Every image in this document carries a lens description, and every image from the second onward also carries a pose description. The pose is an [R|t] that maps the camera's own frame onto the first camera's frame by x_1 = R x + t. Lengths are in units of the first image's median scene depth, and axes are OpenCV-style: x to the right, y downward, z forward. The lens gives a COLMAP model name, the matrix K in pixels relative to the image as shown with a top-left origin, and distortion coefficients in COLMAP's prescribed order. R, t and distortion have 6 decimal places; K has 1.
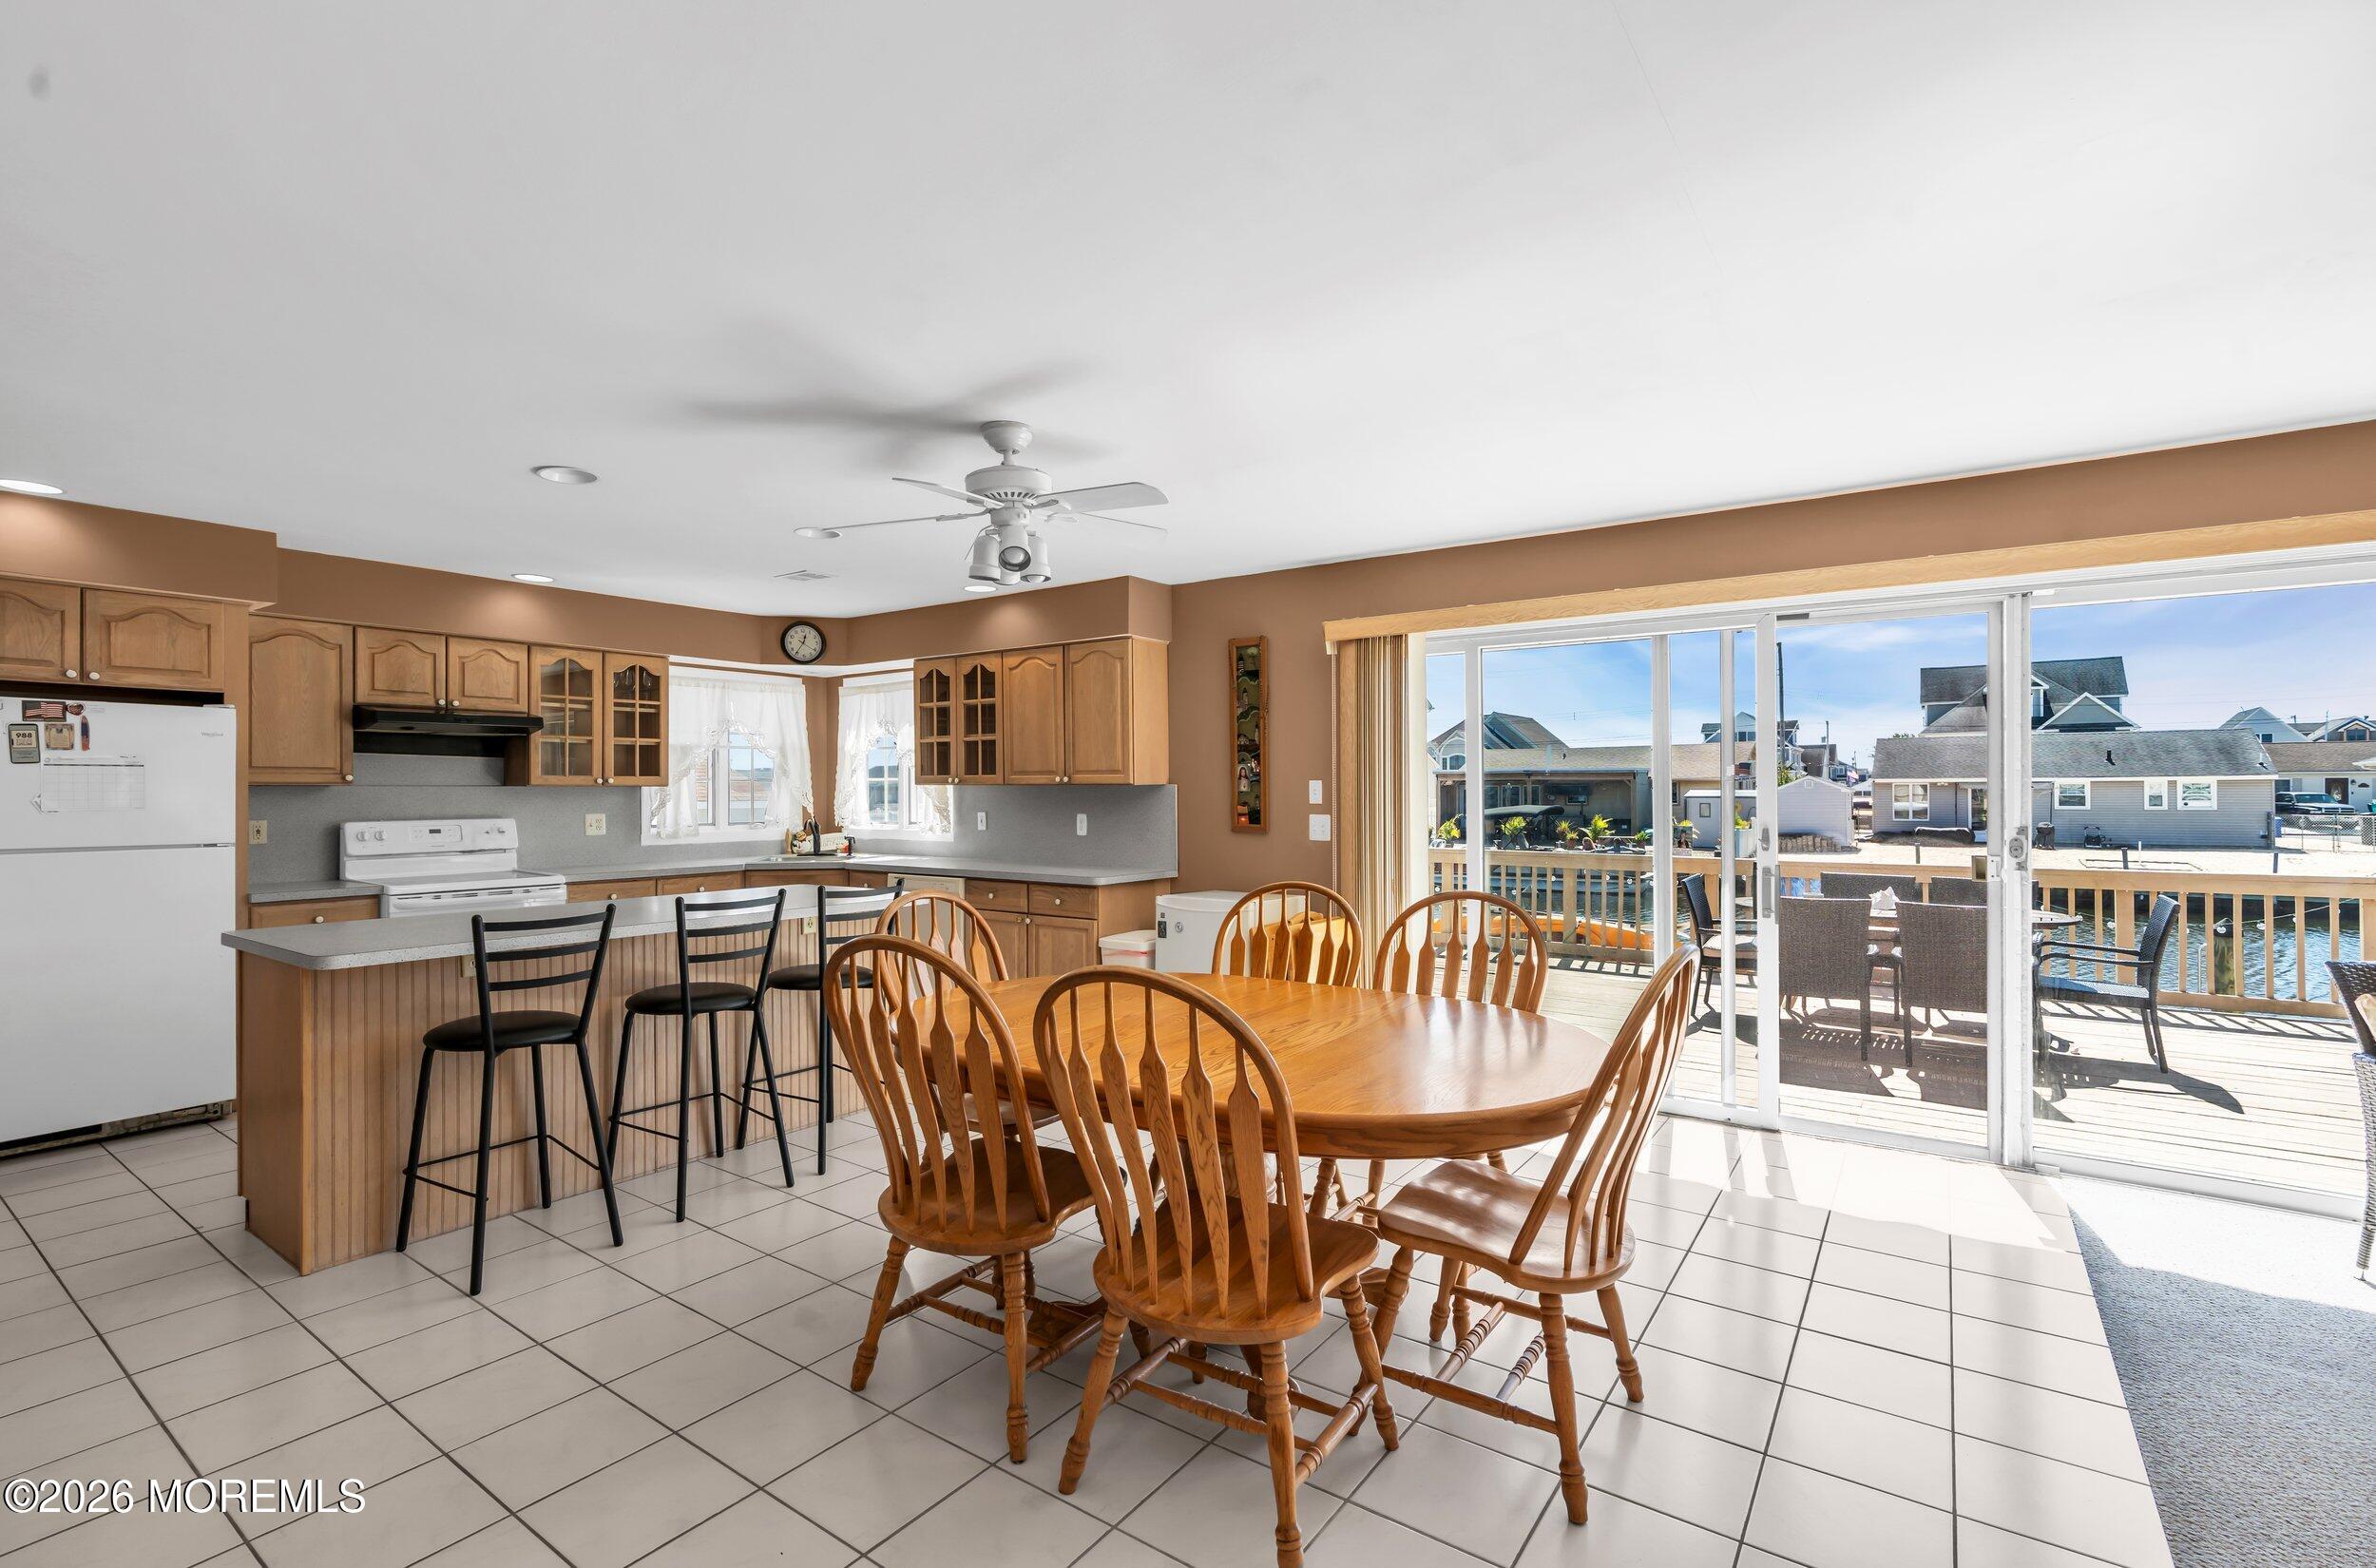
lens RADIAL K [[1070.2, 0, 1184.4], [0, 1070.2, 789.0], [0, 0, 1]] dist [-0.004749, 0.000645]
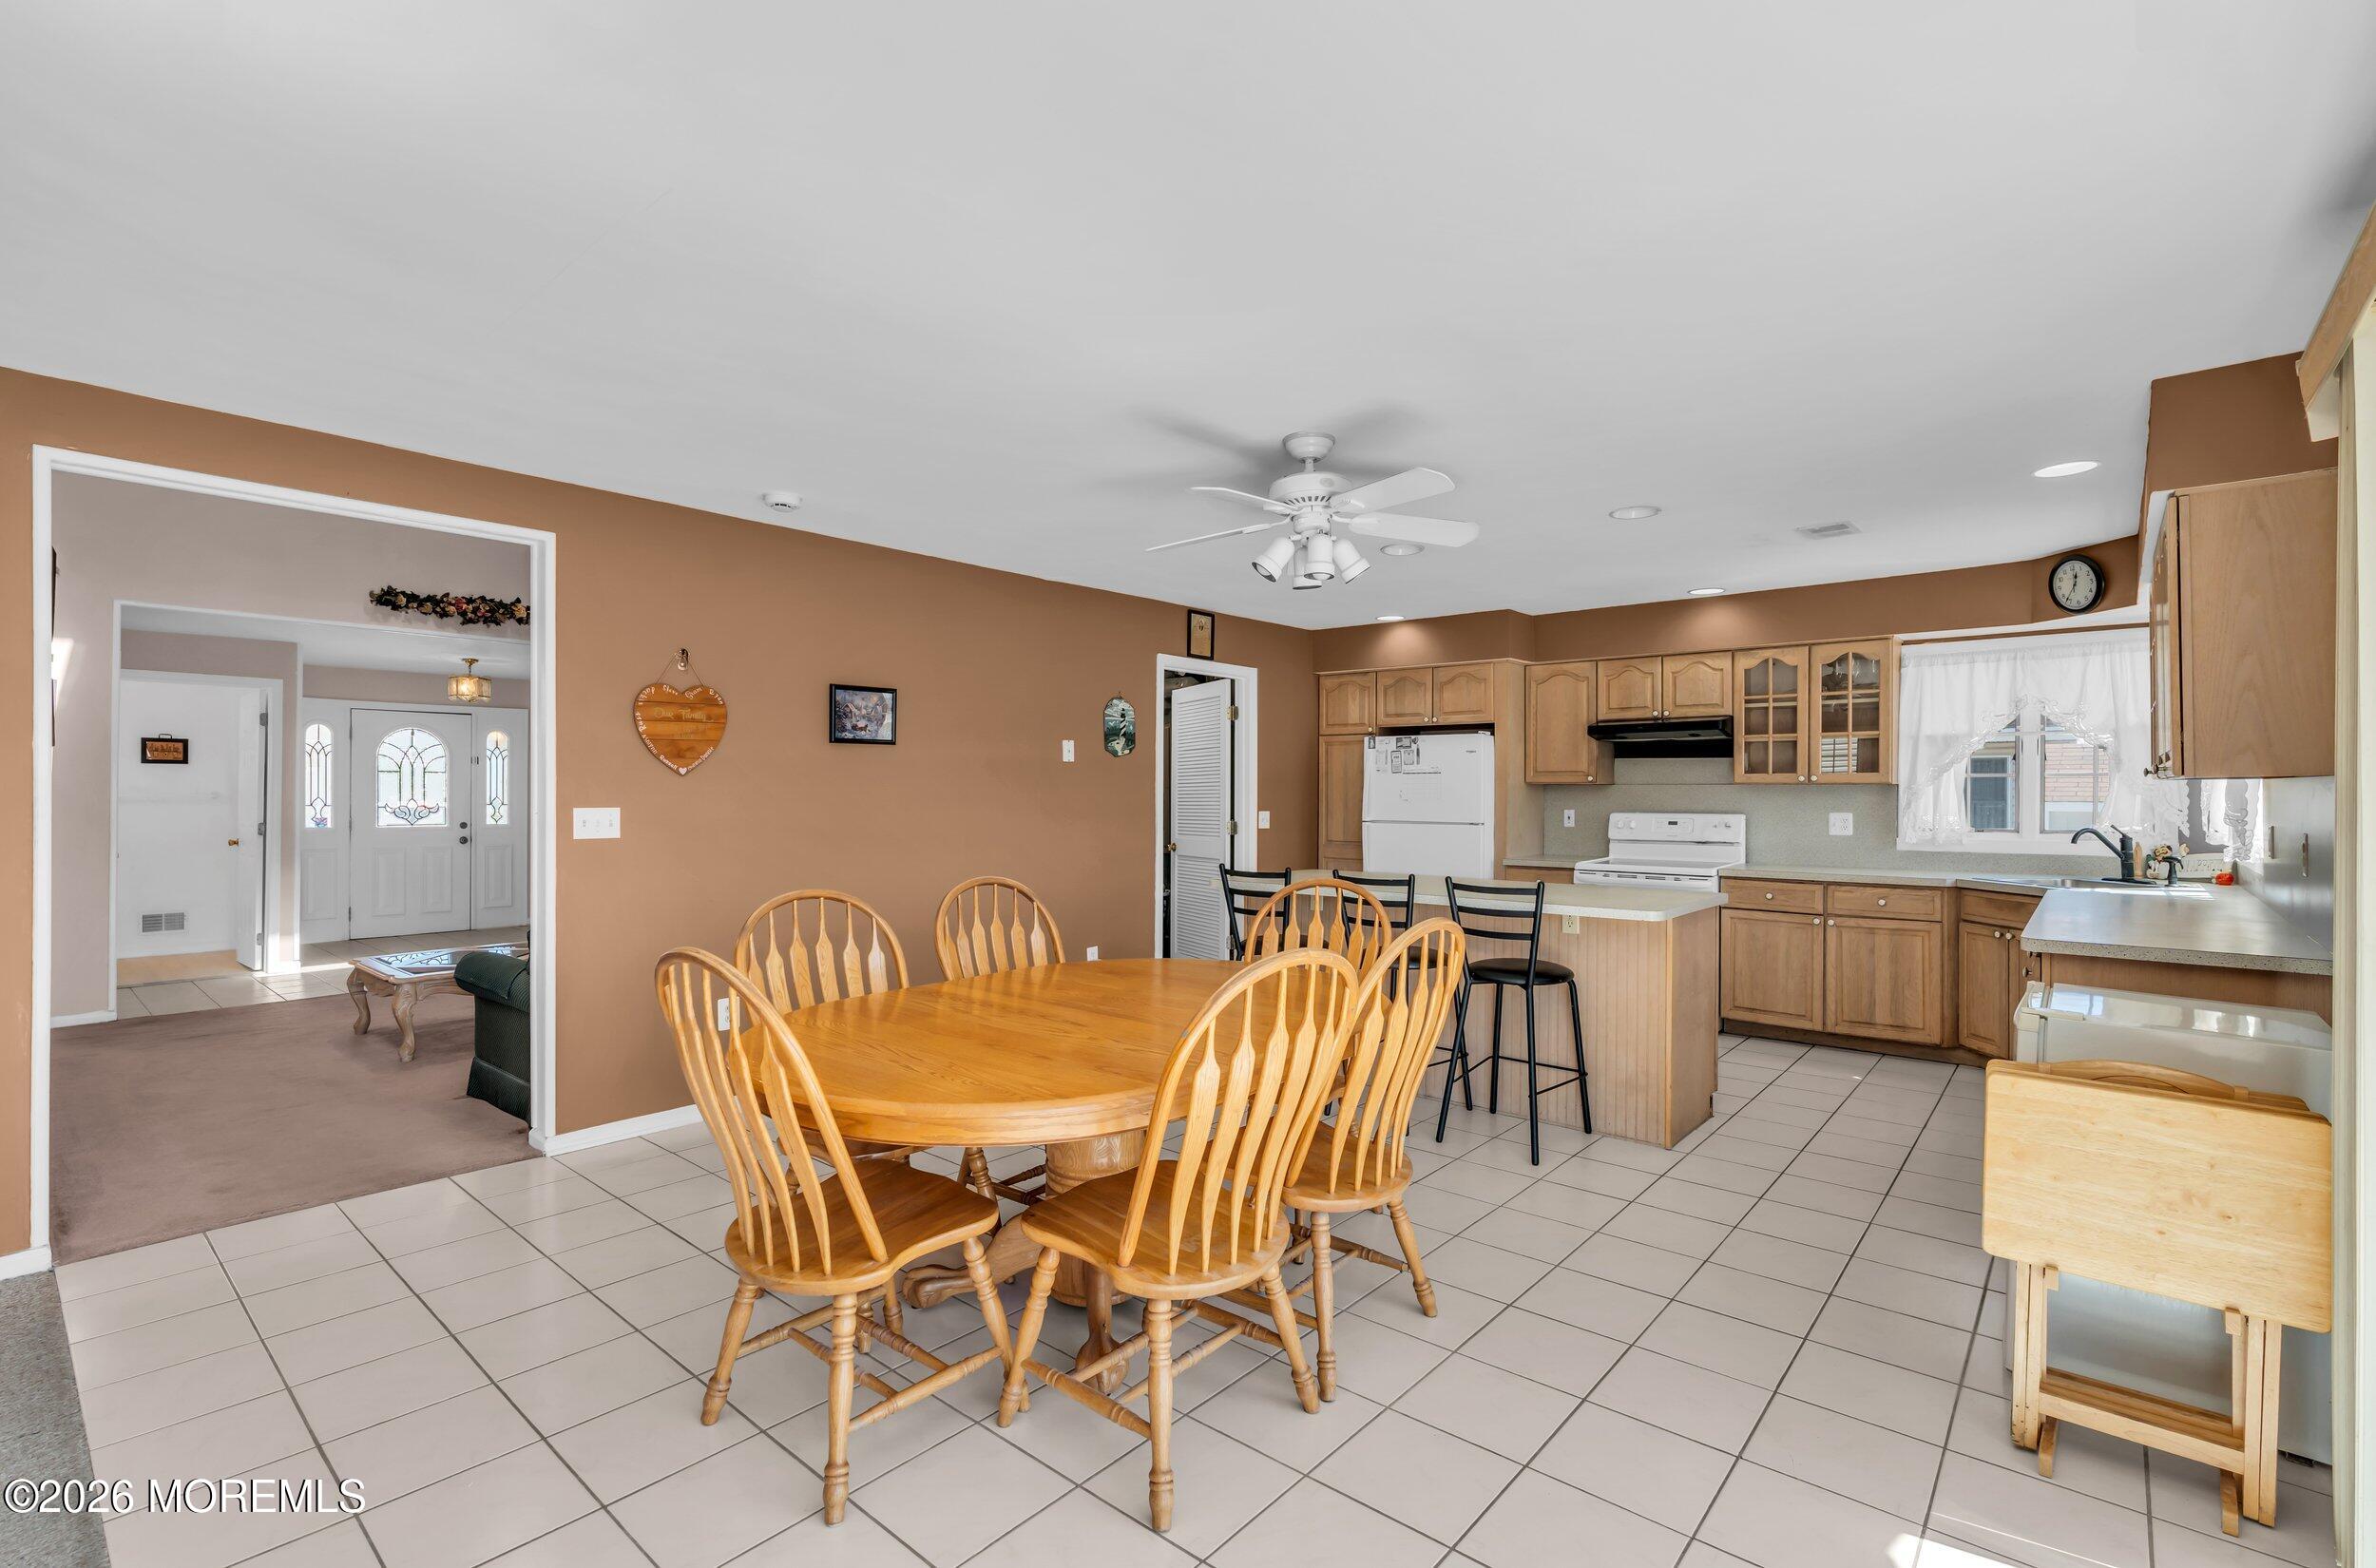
lens RADIAL K [[1070.2, 0, 1187.5], [0, 1070.2, 793.6], [0, 0, 1]] dist [-0.004749, 0.000645]
pose [[-0.092606, 0.004379, -0.995693, 0.463118], [-0.000037, 0.999990, 0.004402, 0.001919], [0.995703, 0.000445, -0.092605, 0.518463]]
